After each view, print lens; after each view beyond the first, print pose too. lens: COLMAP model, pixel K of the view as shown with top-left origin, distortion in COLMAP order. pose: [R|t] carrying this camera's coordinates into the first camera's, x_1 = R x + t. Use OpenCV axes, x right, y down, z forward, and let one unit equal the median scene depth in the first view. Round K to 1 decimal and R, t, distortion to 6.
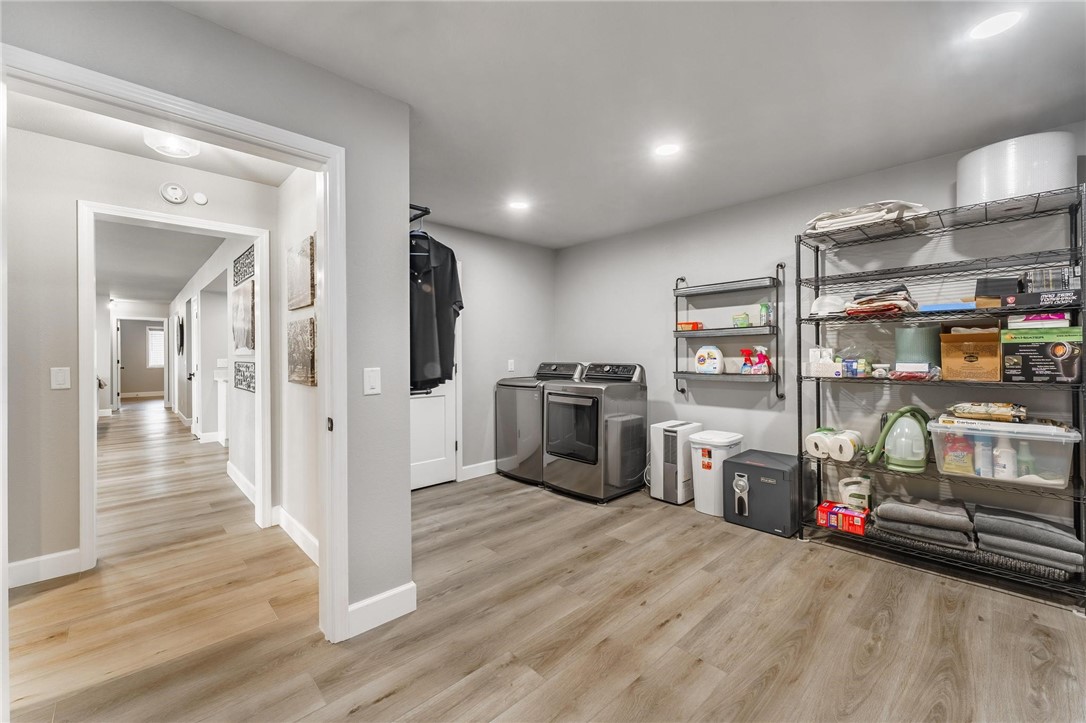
lens RADIAL K [[446.4, 0, 541.3], [0, 446.4, 359.0], [0, 0, 1]] dist [-0.003110, -0.000232]
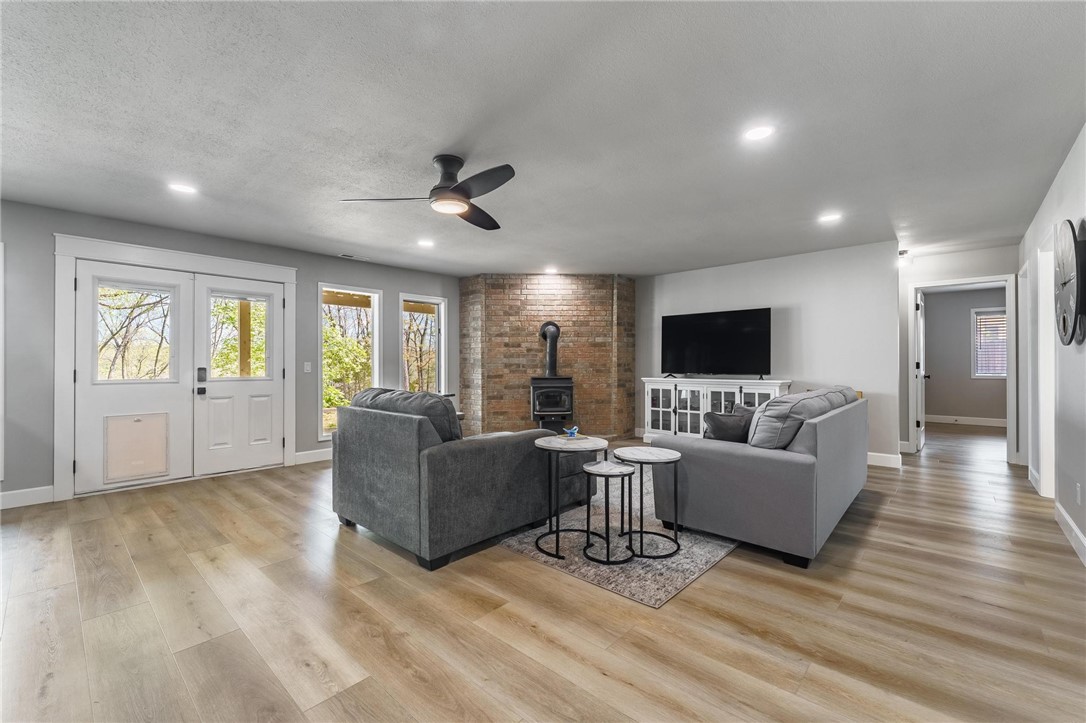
lens RADIAL K [[450.2, 0, 547.8], [0, 450.2, 360.6], [0, 0, 1]] dist [0.000562, 0.000105]
pose [[0.087055, -0.002031, -0.996201, -0.426114], [0.002810, 0.999994, -0.001793, -0.000563], [0.996200, -0.002644, 0.087060, 0.484734]]
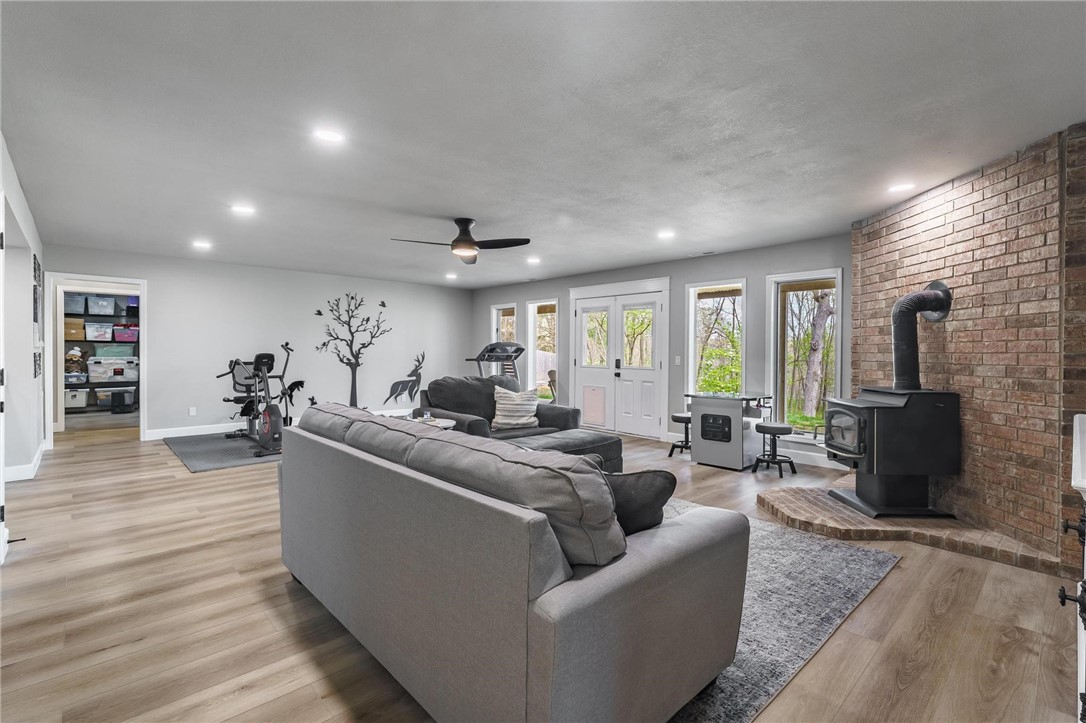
lens RADIAL K [[496.2, 0, 549.0], [0, 496.2, 357.4], [0, 0, 1]] dist [0.000782, 0.000097]
pose [[-0.999956, 0.001892, -0.009135, -0.925094], [0.001769, 0.999908, 0.013482, -0.010777], [0.009160, 0.013465, -0.999867, 1.064331]]
